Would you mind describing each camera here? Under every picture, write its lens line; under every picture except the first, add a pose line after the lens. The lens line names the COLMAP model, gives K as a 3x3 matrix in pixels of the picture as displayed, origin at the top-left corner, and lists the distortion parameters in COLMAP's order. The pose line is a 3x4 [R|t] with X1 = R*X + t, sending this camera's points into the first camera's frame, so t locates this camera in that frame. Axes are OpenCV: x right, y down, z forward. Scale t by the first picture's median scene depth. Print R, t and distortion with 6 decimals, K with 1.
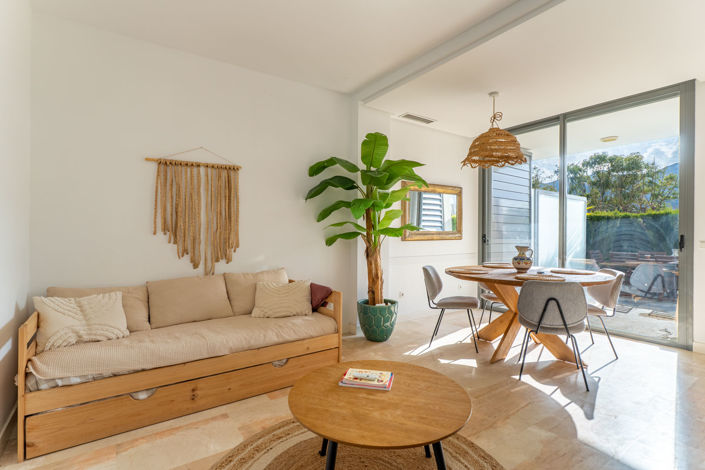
lens RADIAL K [[343.3, 0, 352.5], [0, 343.3, 235.0], [0, 0, 1]] dist [0.000681, 0.000020]
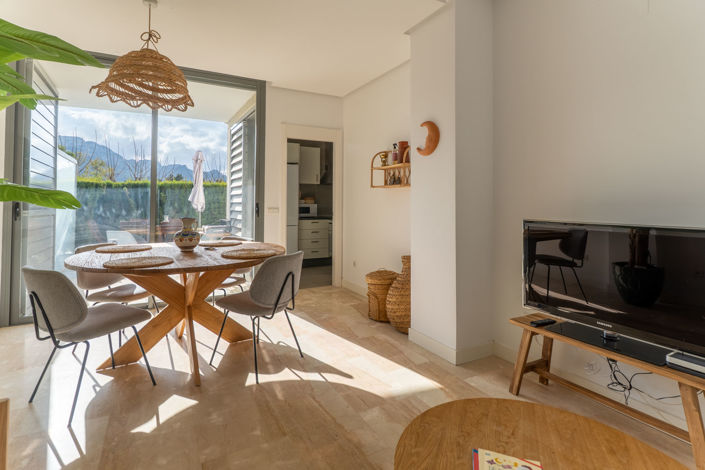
lens RADIAL K [[341.6, 0, 352.7], [0, 341.6, 197.5], [0, 0, 1]] dist [0.002226, 0.000530]
pose [[0.143630, 0.014238, 0.989529, -0.289892], [0.002348, 0.999889, -0.014727, -0.002734], [-0.989629, 0.004438, 0.143581, 0.678835]]
